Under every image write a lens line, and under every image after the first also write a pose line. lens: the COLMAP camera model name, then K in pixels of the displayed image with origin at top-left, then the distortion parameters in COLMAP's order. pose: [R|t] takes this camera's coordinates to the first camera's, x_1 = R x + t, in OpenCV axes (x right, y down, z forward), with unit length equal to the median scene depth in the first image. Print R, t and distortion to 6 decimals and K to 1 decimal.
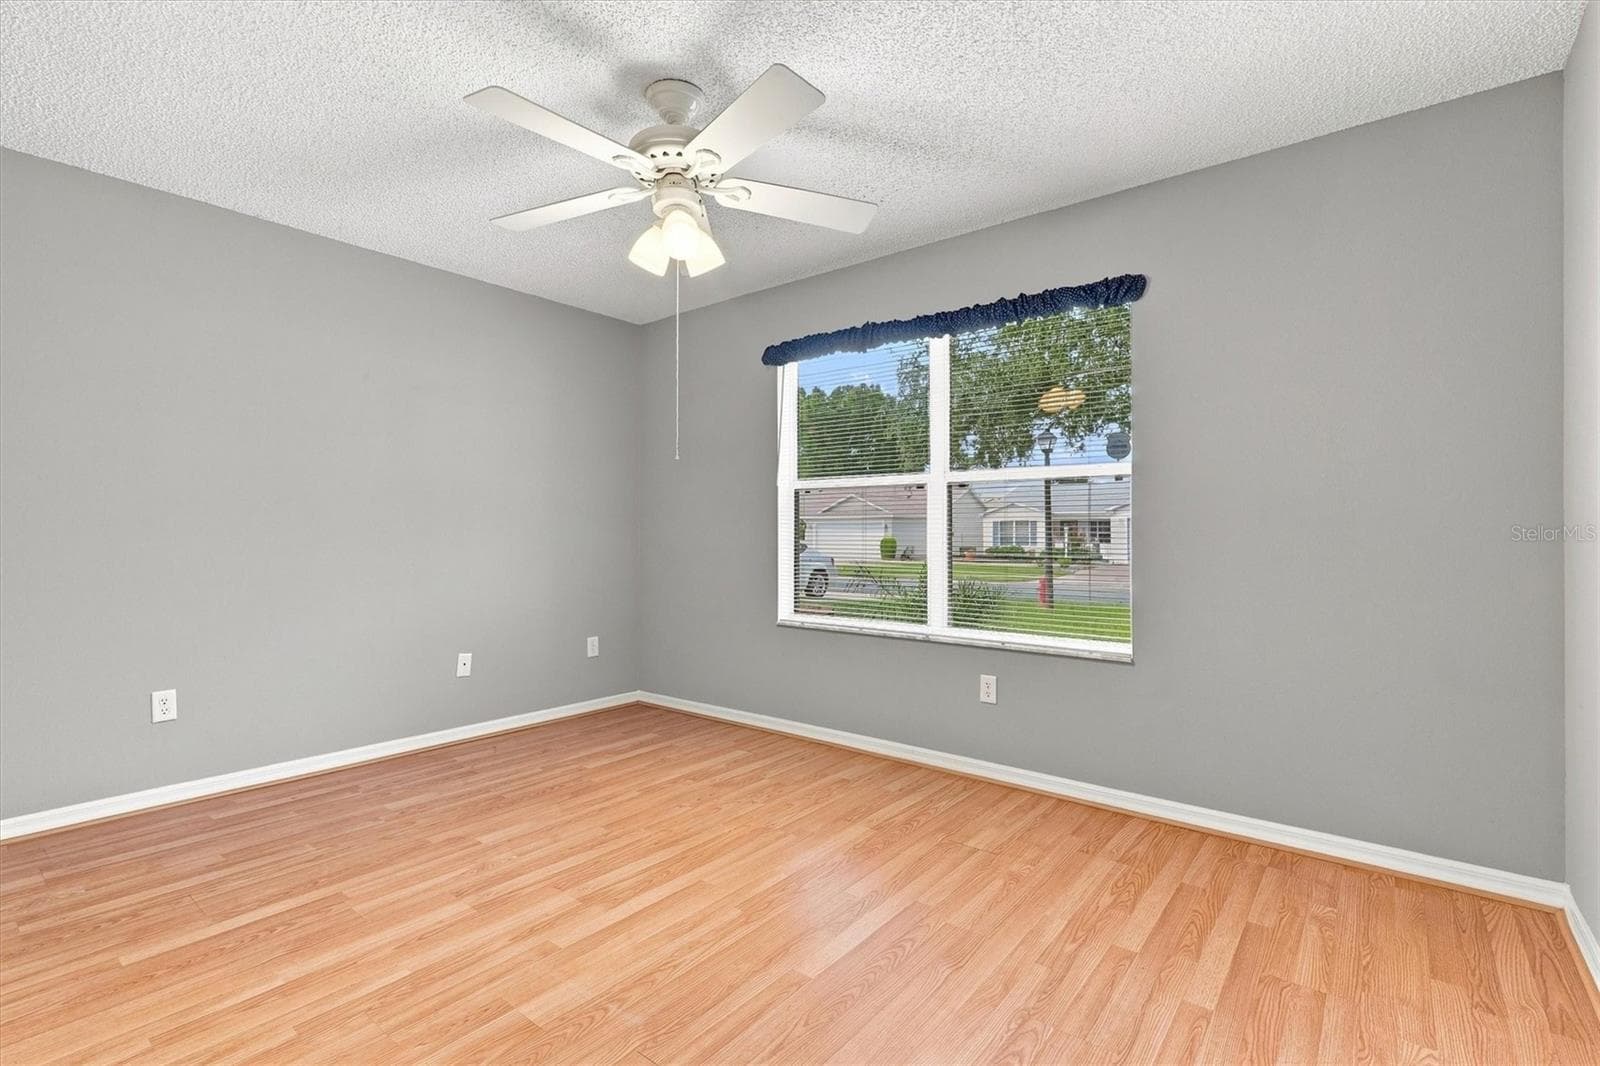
lens RADIAL K [[735.5, 0, 784.7], [0, 735.5, 530.2], [0, 0, 1]] dist [-0.000884, 0.000088]
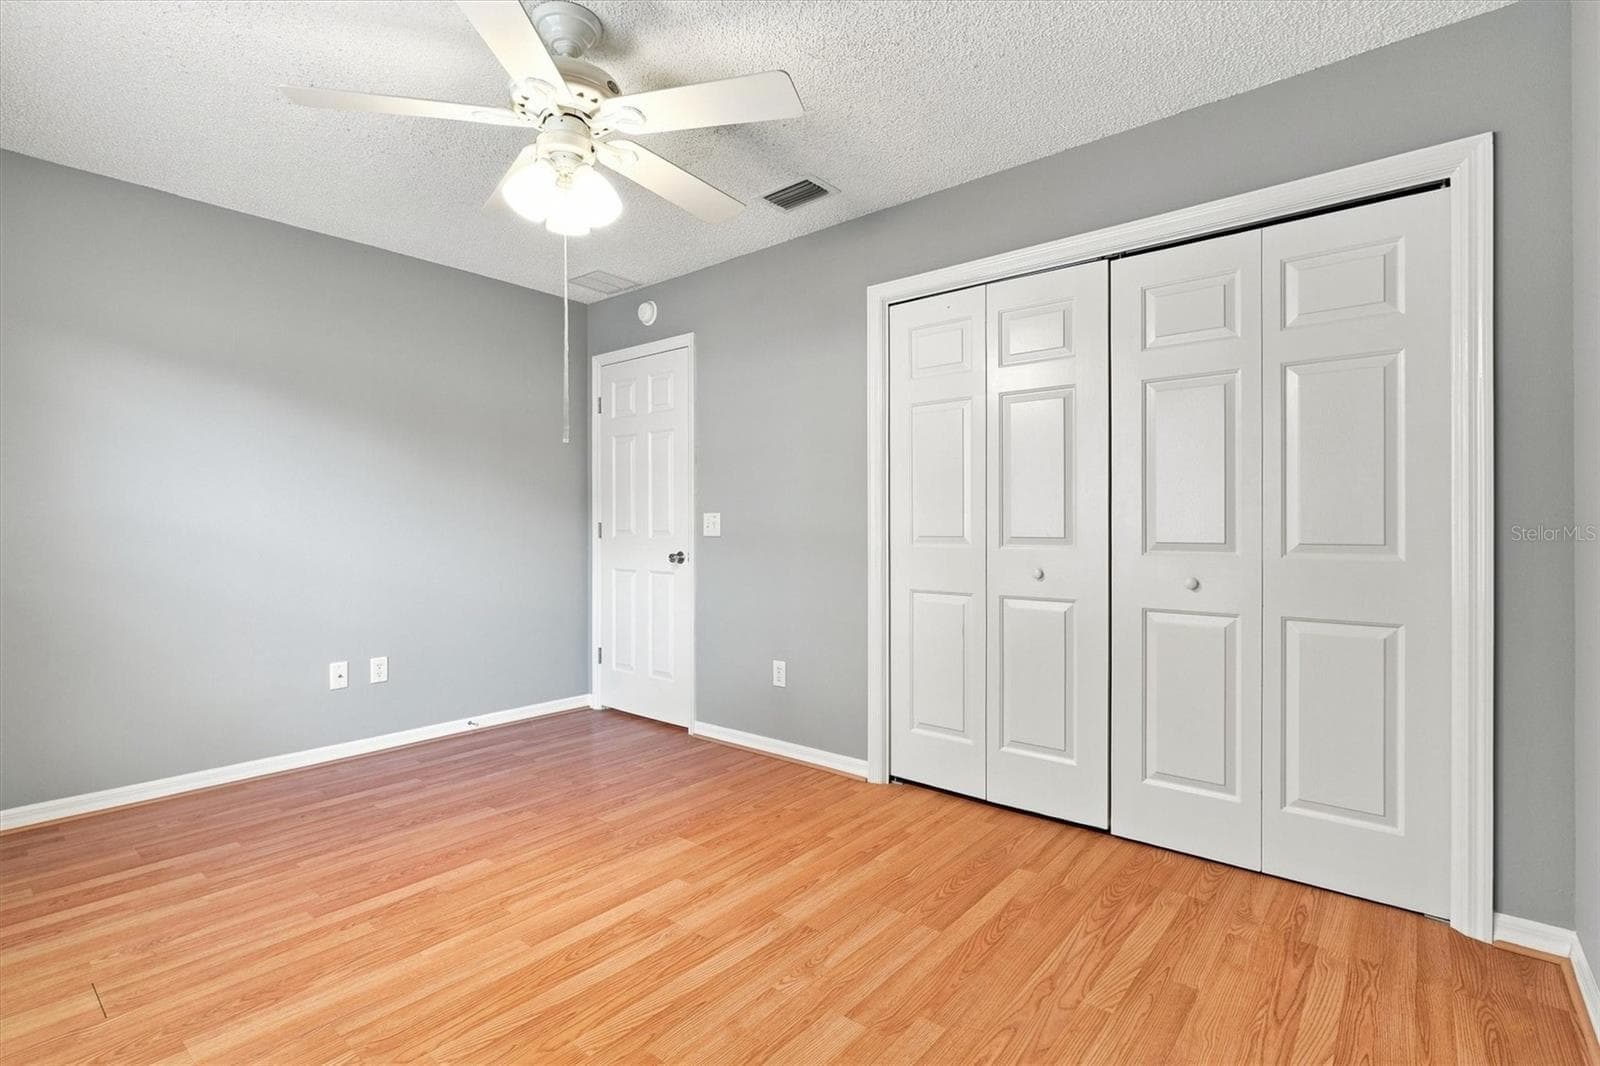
lens RADIAL K [[735.5, 0, 784.7], [0, 735.5, 530.2], [0, 0, 1]] dist [-0.000884, 0.000088]
pose [[-0.999927, -0.004274, 0.011340, -0.453733], [-0.004274, 0.999991, 0.000008, 0.007396], [-0.011340, -0.000041, -0.999936, 2.034196]]
